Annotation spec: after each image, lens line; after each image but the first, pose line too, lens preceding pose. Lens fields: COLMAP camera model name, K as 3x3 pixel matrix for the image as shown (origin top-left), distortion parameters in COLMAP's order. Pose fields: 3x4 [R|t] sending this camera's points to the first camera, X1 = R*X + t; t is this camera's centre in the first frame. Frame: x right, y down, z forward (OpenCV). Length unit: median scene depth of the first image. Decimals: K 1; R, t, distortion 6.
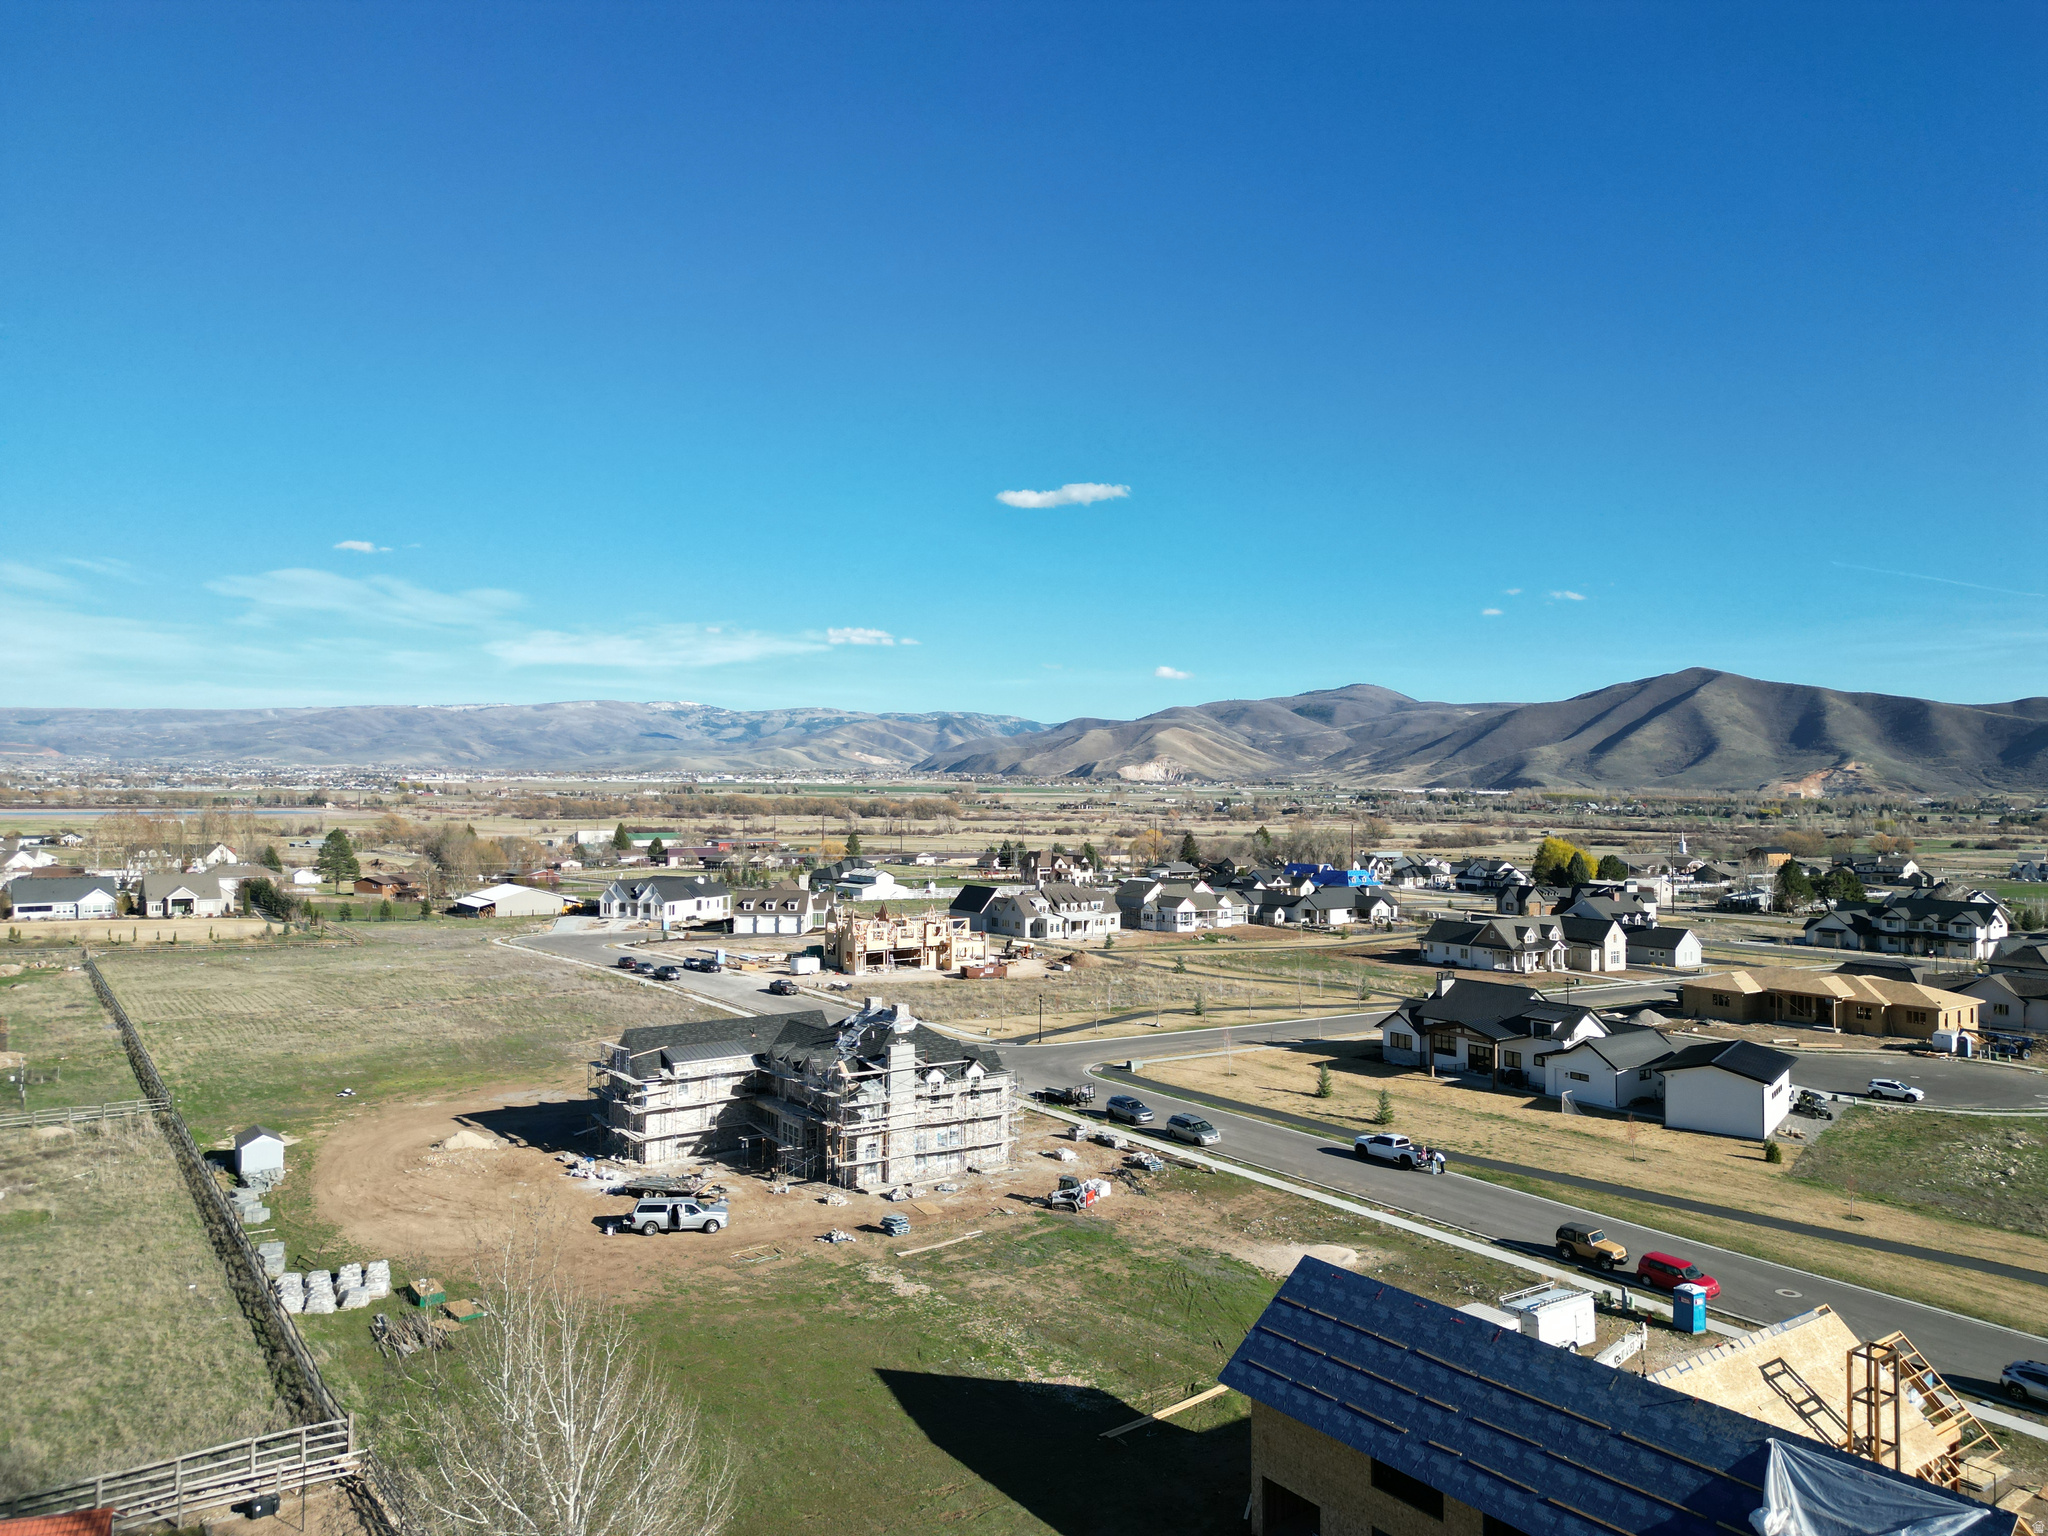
lens RADIAL K [[1433.7, 0, 1026.2], [0, 1433.7, 769.5], [0, 0, 1]] dist [0.083087, -0.090539]
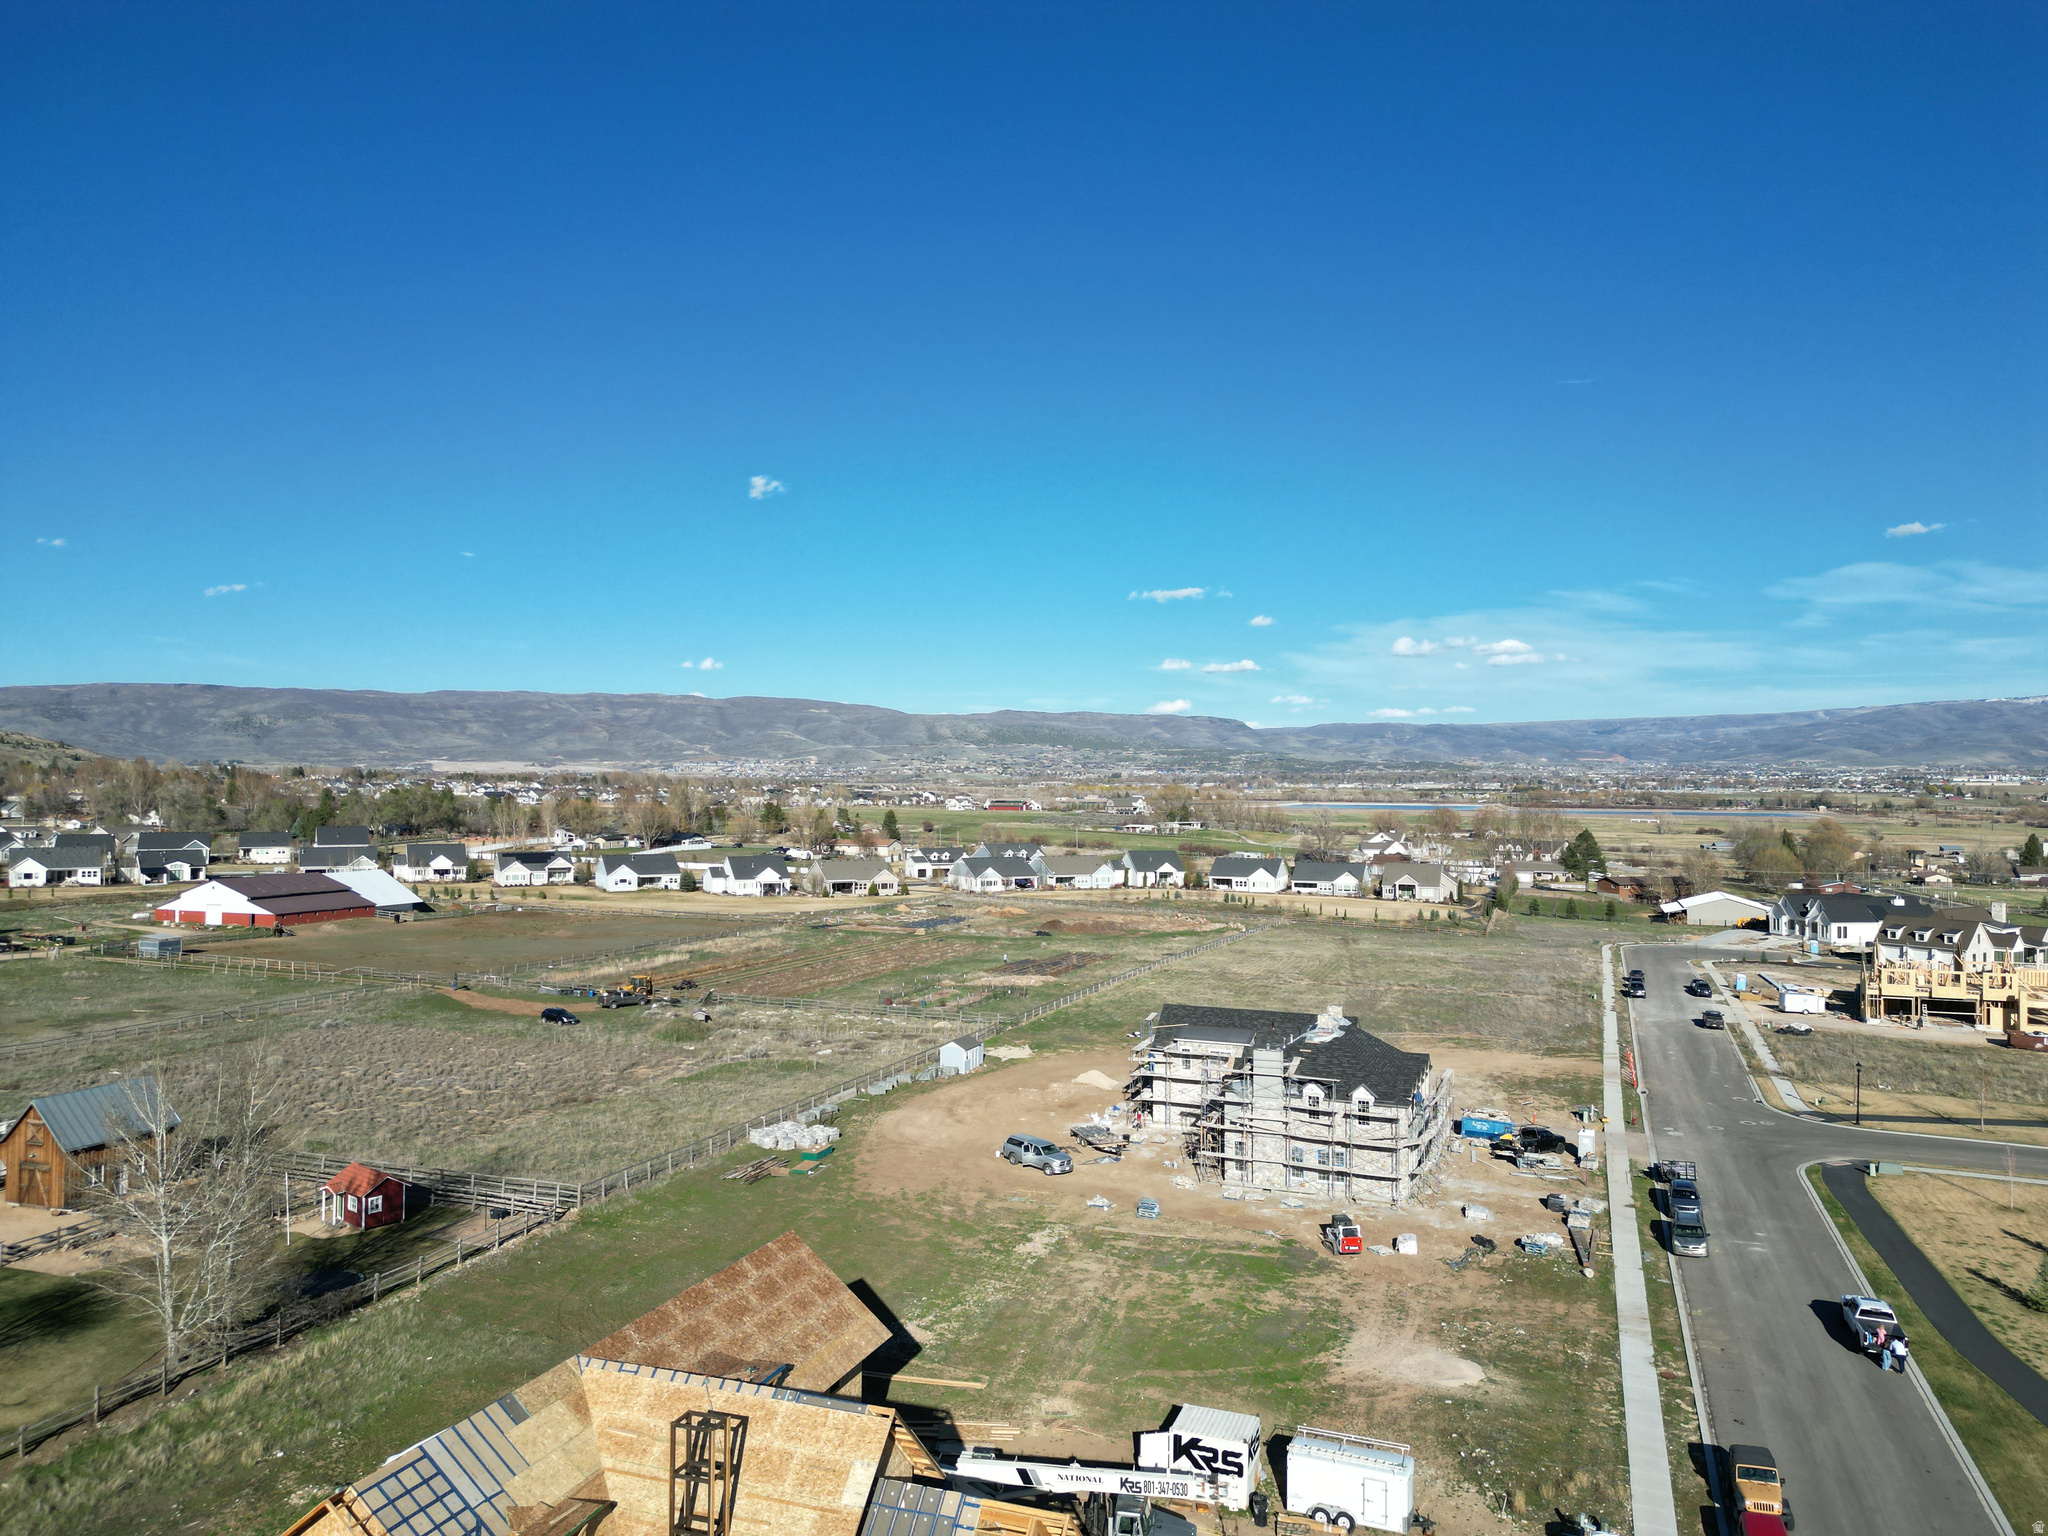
lens RADIAL K [[1433.7, 0, 1026.2], [0, 1433.7, 769.5], [0, 0, 1]] dist [0.083087, -0.090539]
pose [[0.555759, -0.009142, -0.831293, 0.297427], [0.007814, 0.999953, -0.005773, 0.000255], [0.831307, -0.003288, 0.555804, 0.137629]]
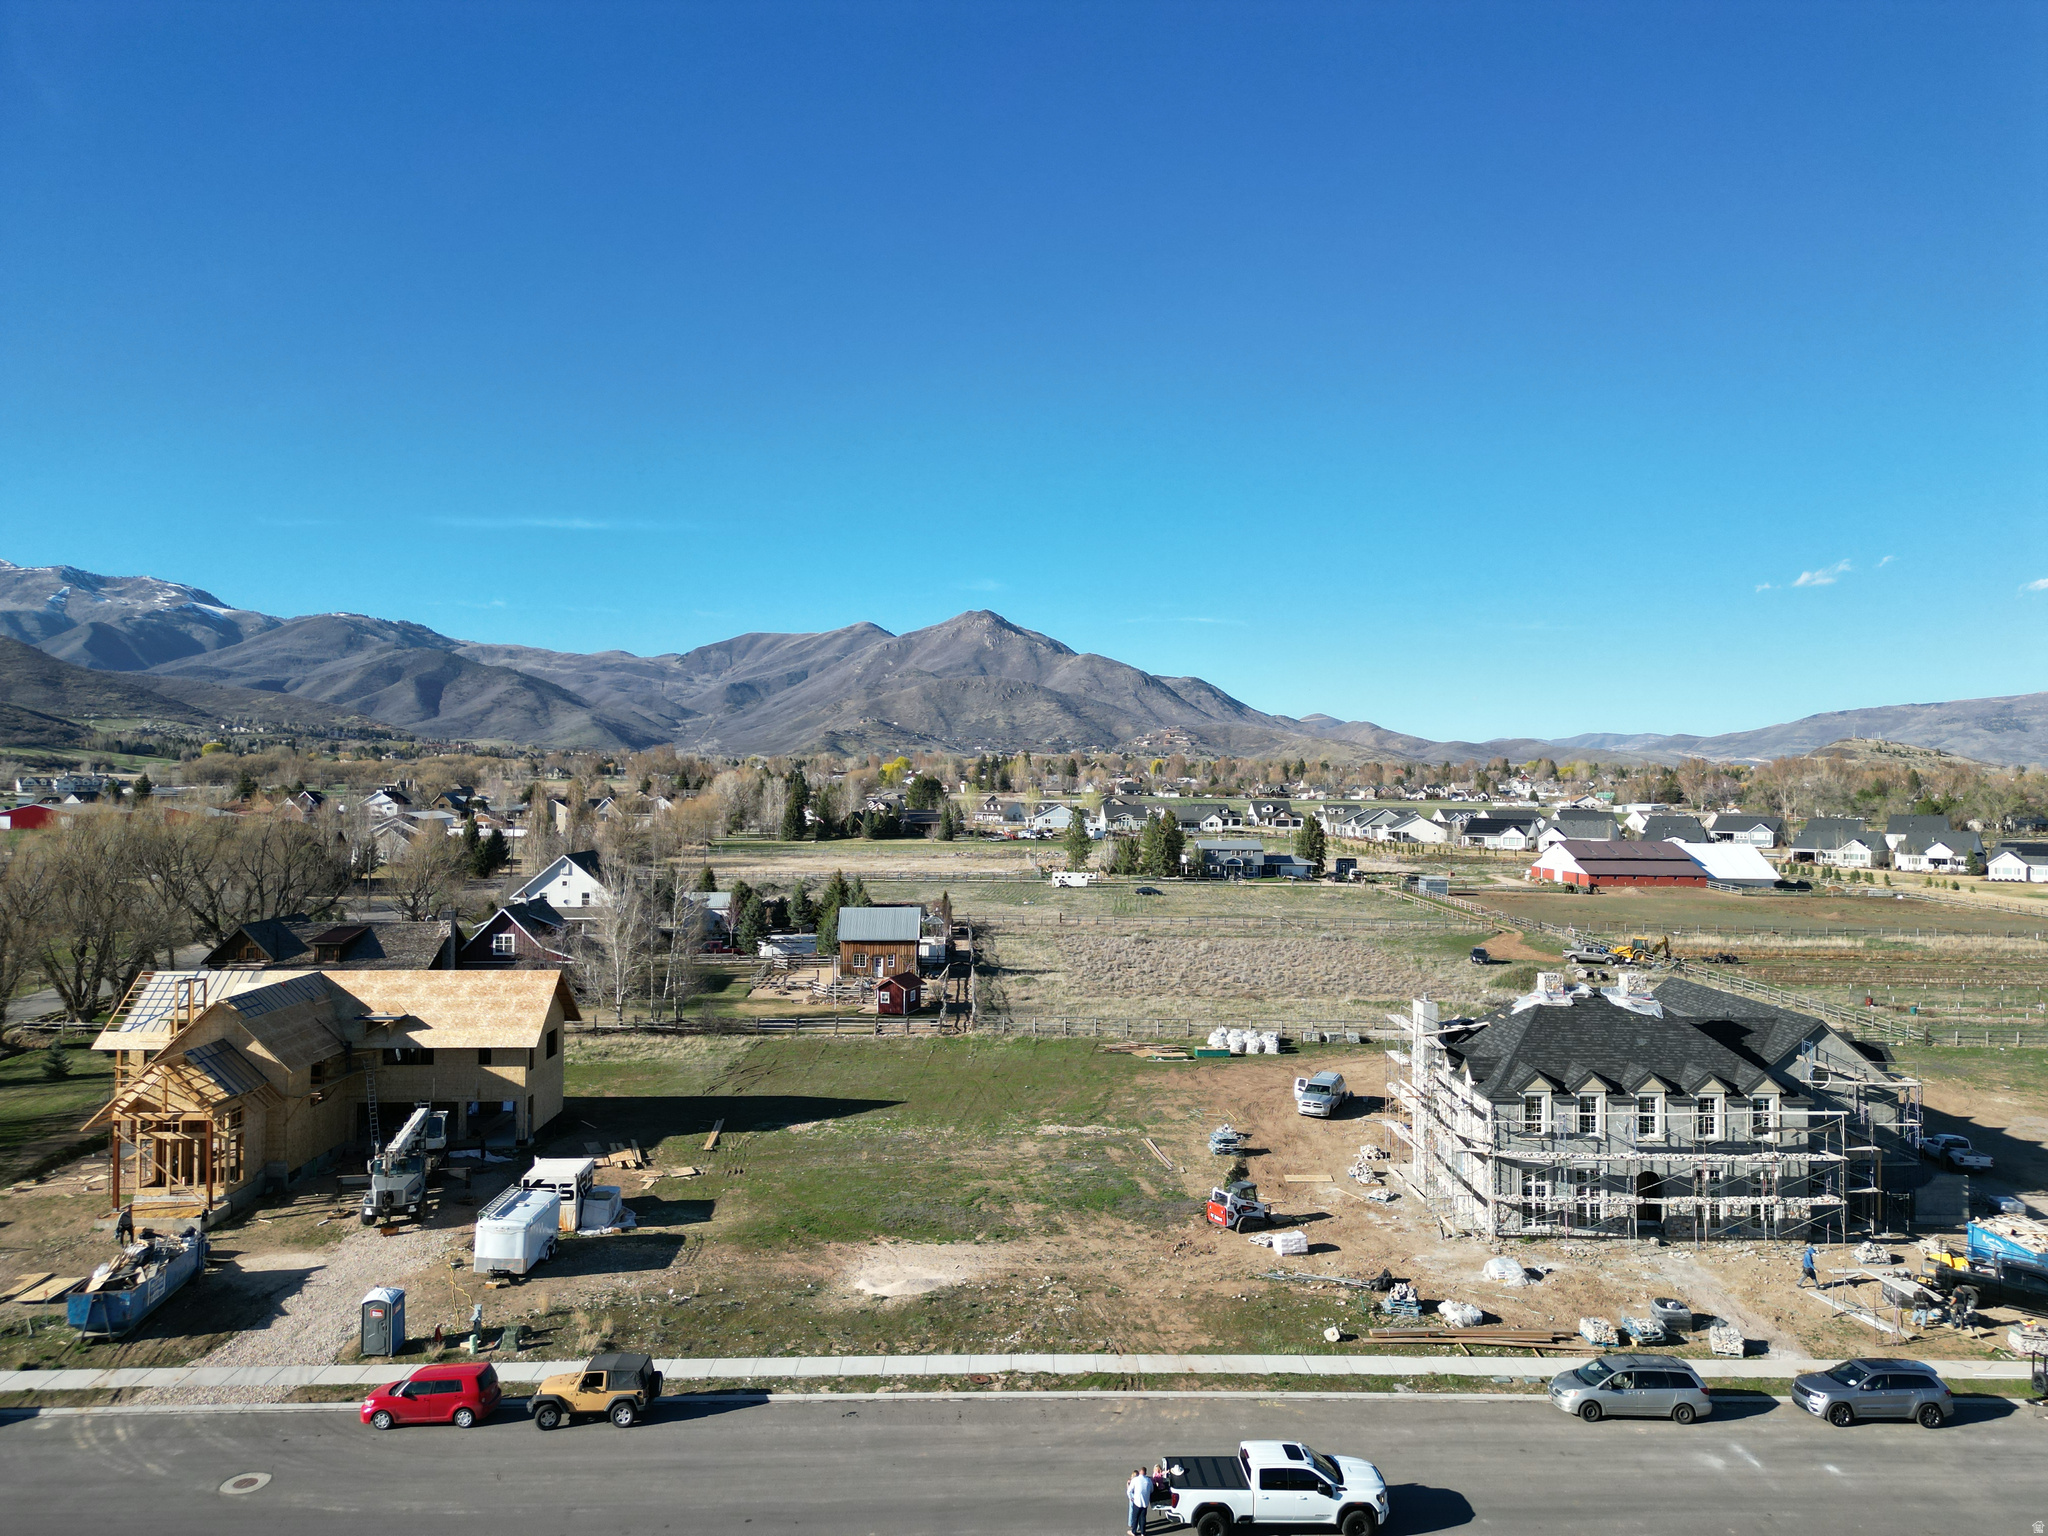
lens RADIAL K [[1433.7, 0, 1026.2], [0, 1433.7, 769.5], [0, 0, 1]] dist [0.083087, -0.090539]
pose [[-0.558139, -0.016656, -0.829580, 0.299263], [0.001772, 0.999772, -0.021266, 0.039132], [0.829745, -0.013340, -0.557983, 0.568279]]
